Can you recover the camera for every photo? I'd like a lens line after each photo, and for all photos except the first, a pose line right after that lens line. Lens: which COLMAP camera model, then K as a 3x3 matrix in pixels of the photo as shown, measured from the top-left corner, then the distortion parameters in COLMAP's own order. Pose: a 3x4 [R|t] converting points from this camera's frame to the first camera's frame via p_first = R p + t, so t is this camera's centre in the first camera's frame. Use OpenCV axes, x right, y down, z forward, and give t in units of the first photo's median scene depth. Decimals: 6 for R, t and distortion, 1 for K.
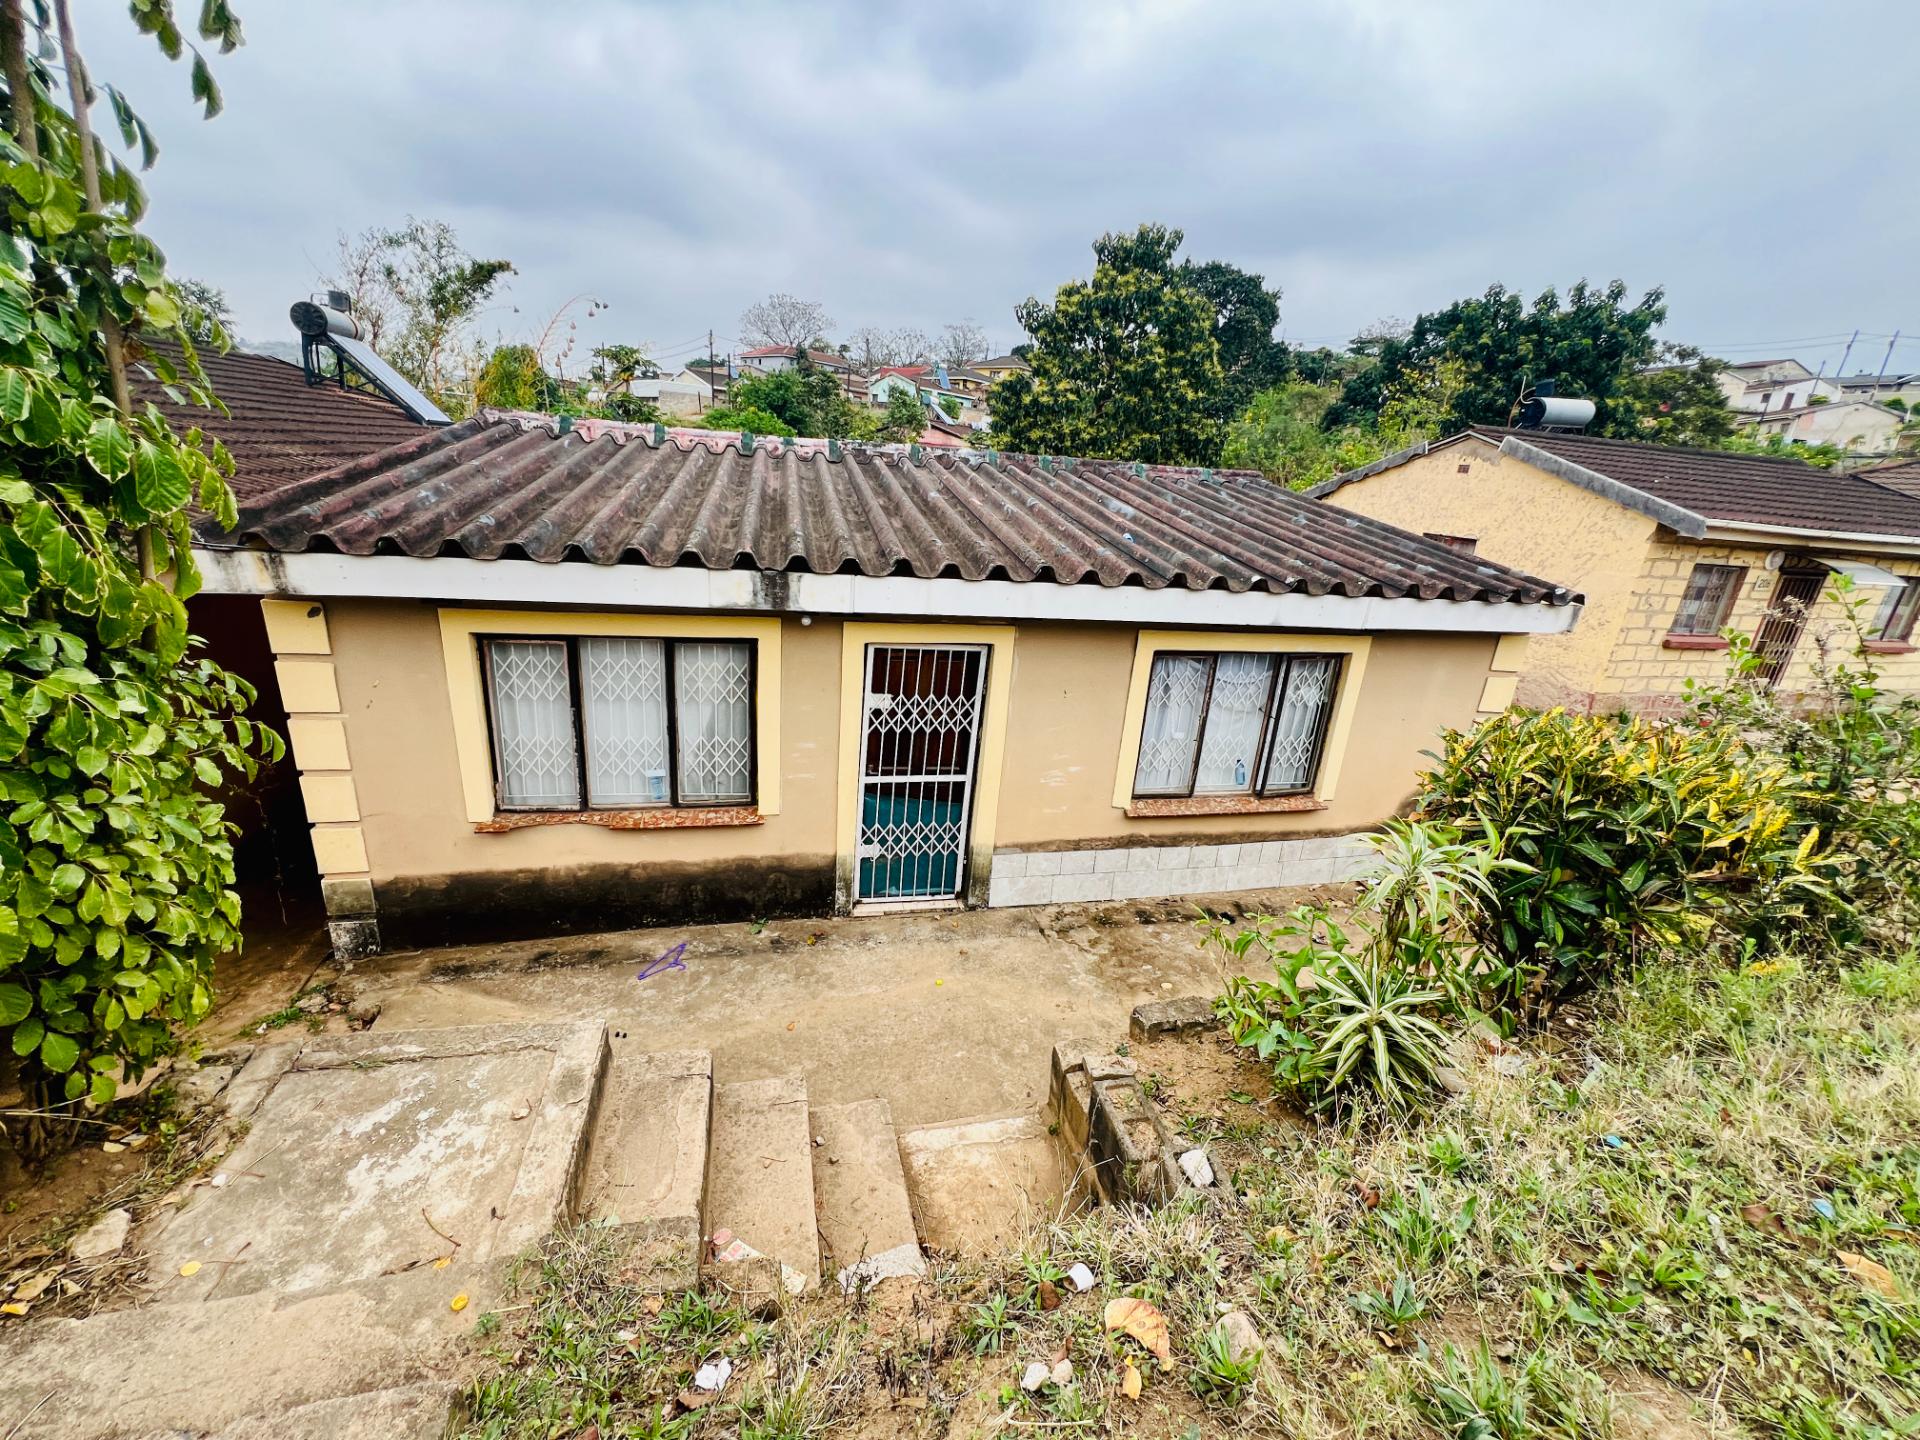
lens RADIAL K [[767.1, 0, 959.0], [0, 767.1, 719.1], [0, 0, 1]] dist [-0.002837, 0.000565]
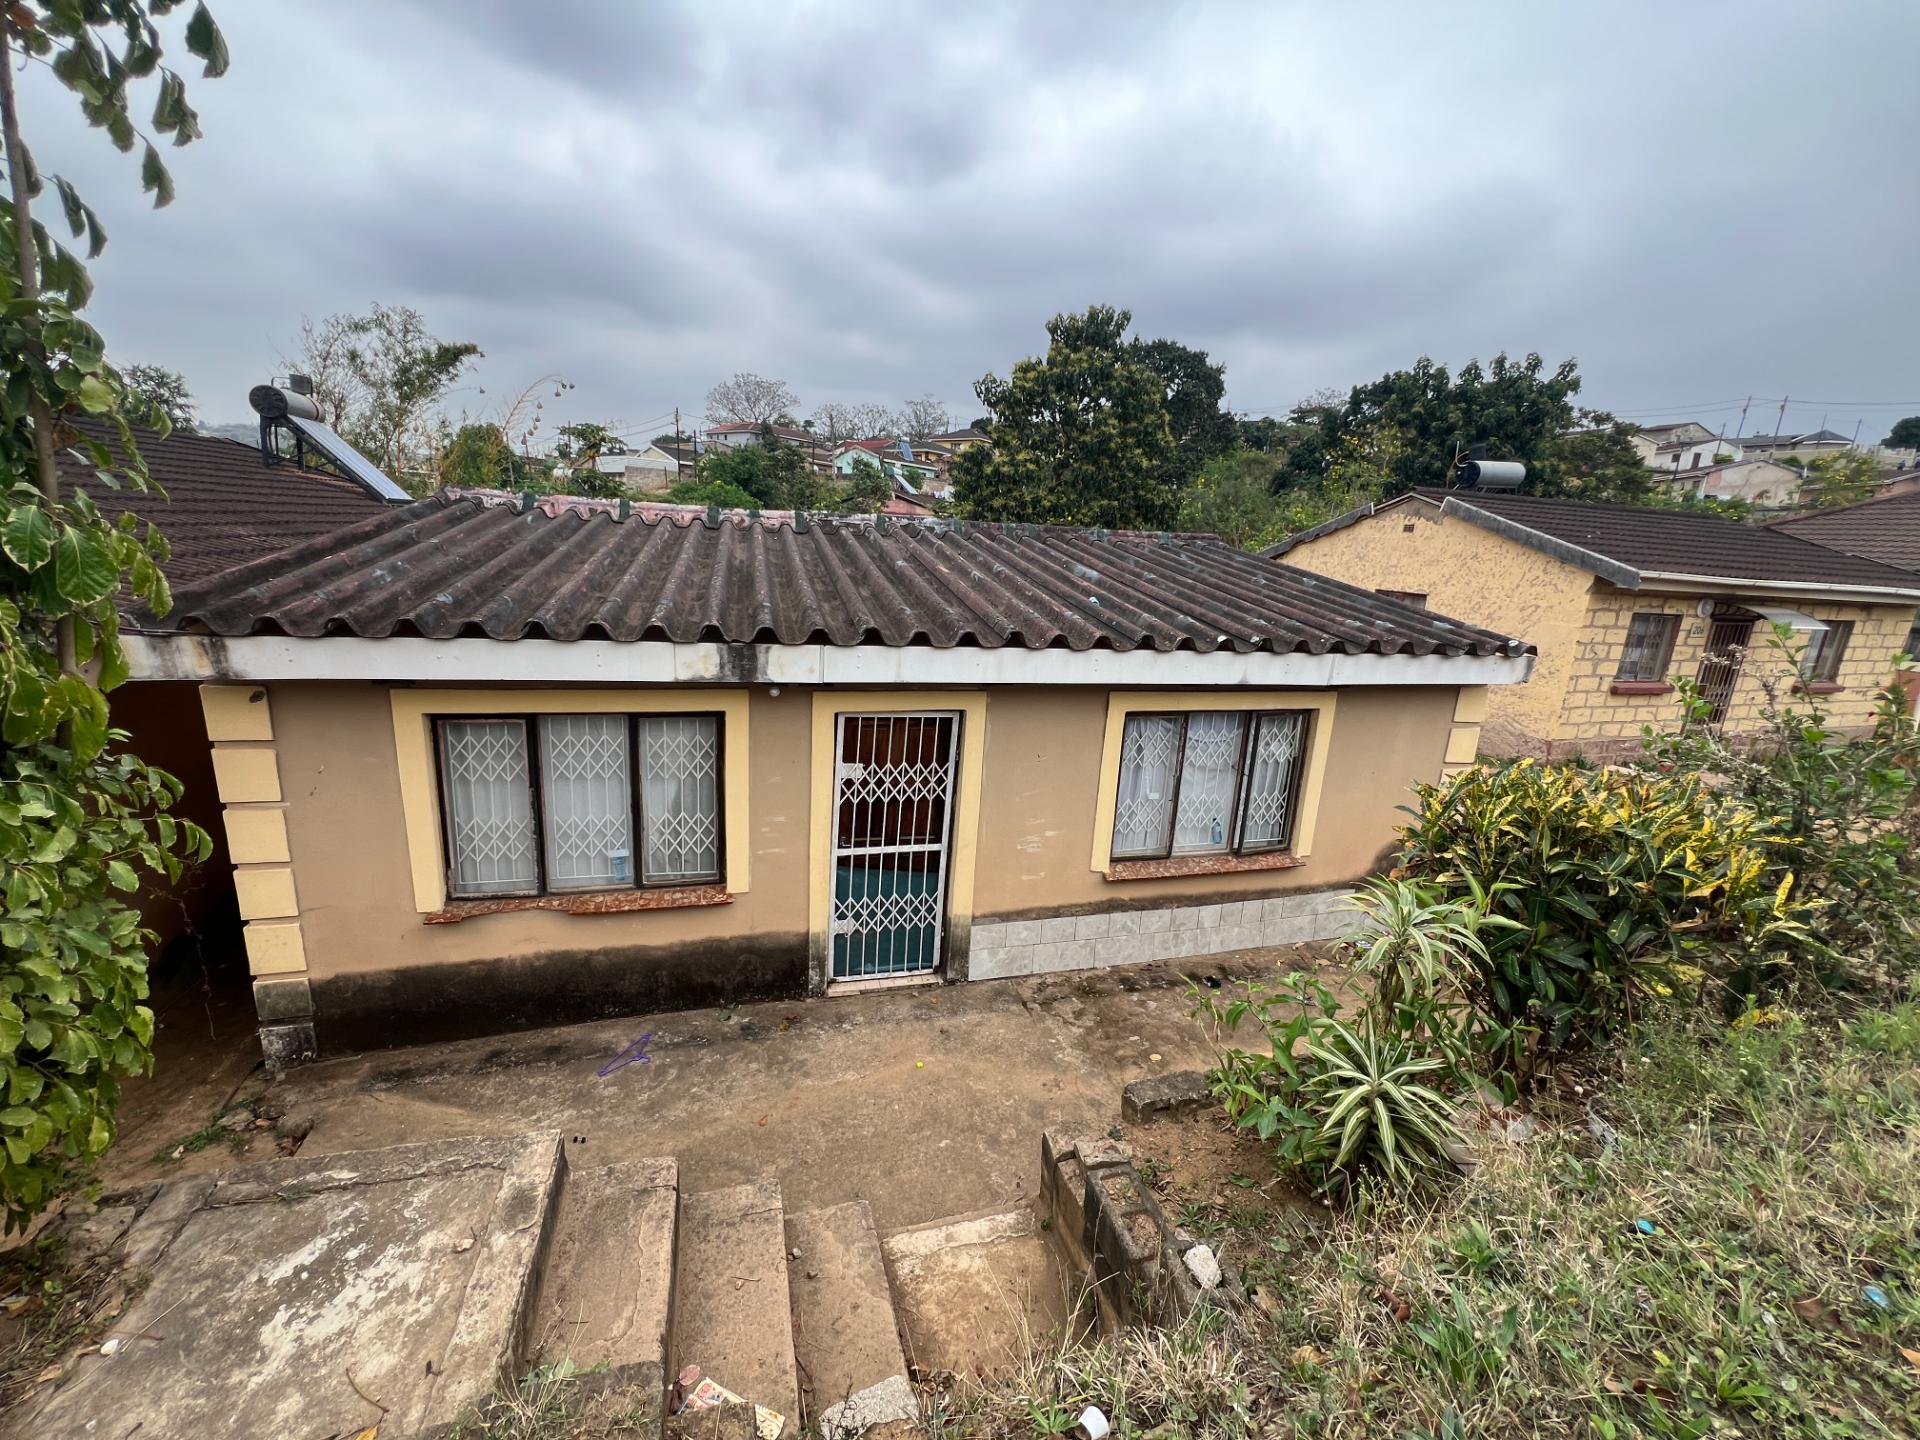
lens RADIAL K [[767.1, 0, 959.2], [0, 767.1, 719.8], [0, 0, 1]] dist [-0.002837, 0.000565]
pose [[0.998808, -0.027734, 0.040157, -0.003294], [0.030857, 0.996369, -0.079355, -0.007224], [-0.037811, 0.080500, 0.996037, 0.013789]]
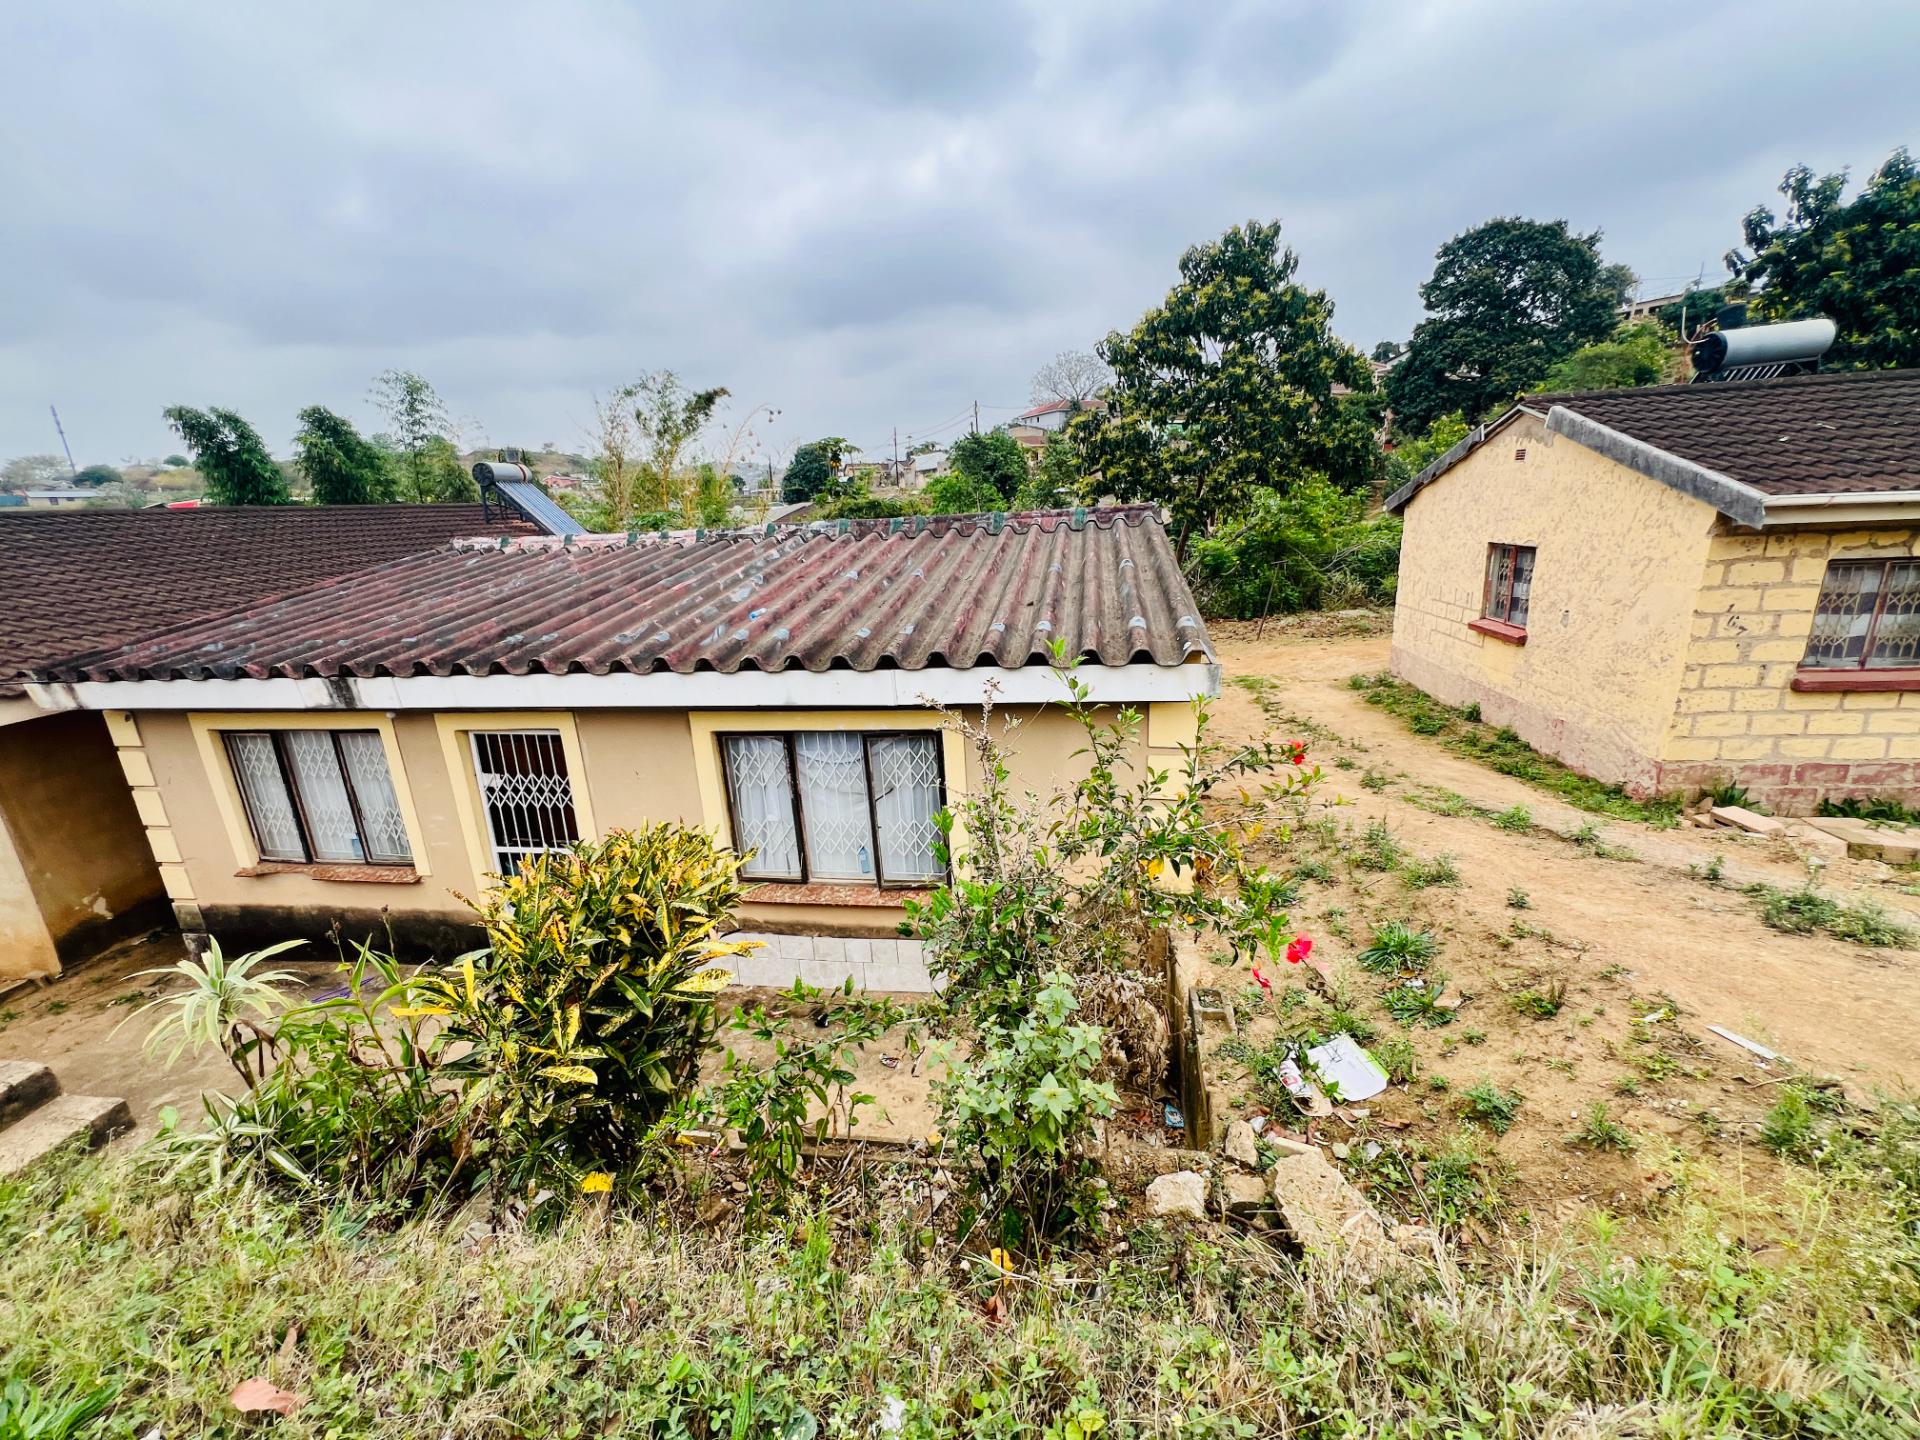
lens RADIAL K [[767.1, 0, 954.7], [0, 767.1, 717.7], [0, 0, 1]] dist [-0.002837, 0.000565]
pose [[0.919126, -0.014941, -0.393681, 1.049423], [-0.005850, 0.998653, -0.051559, -0.066035], [0.393921, 0.049693, 0.917800, 0.252662]]
